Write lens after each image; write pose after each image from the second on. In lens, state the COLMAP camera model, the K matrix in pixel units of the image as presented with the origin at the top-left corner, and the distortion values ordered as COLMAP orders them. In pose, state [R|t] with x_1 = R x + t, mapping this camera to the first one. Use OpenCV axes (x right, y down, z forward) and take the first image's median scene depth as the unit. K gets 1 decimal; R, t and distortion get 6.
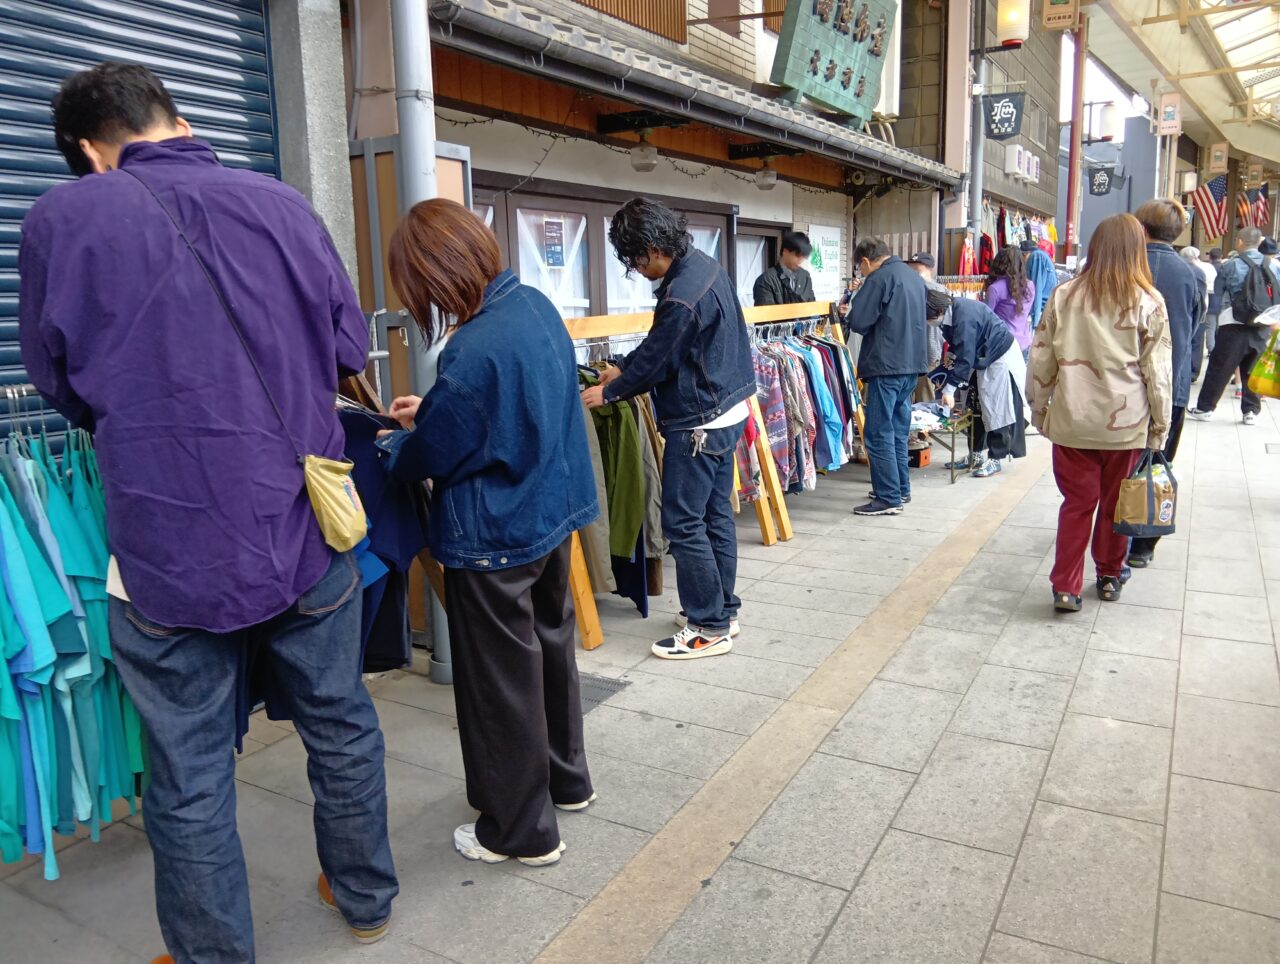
lens RADIAL K [[1007.2, 0, 640.1], [0, 1007.2, 479.4], [0, 0, 1]] dist [-0.008546, -0.009924]
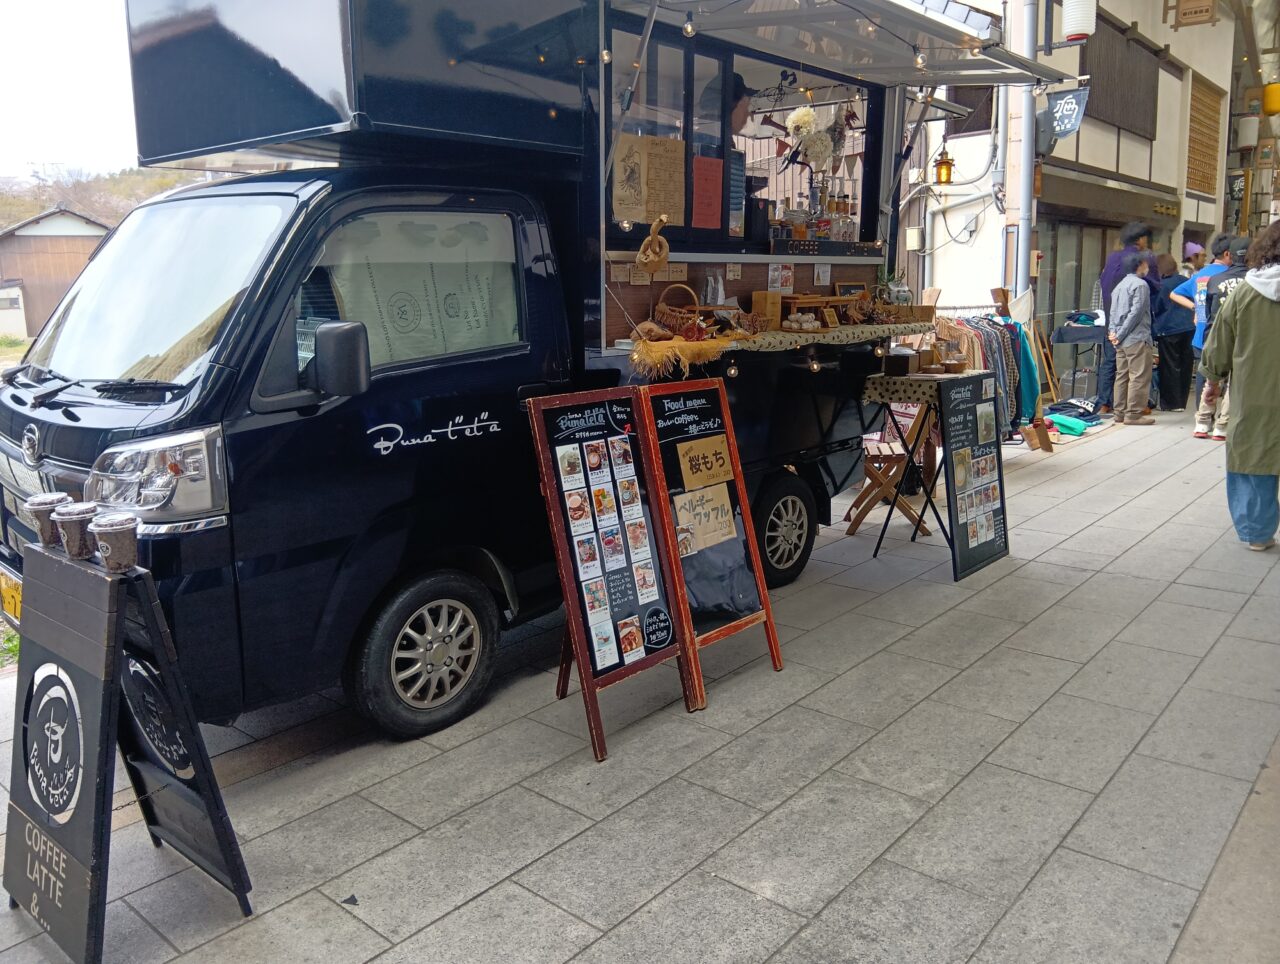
lens RADIAL K [[1007.2, 0, 639.6], [0, 1007.2, 481.8], [0, 0, 1]] dist [-0.008546, -0.009924]
pose [[-0.980517, -0.004638, 0.196382, 0.487508], [0.071257, 0.923229, 0.377586, -0.355569], [-0.183057, 0.384223, -0.904910, 1.817596]]
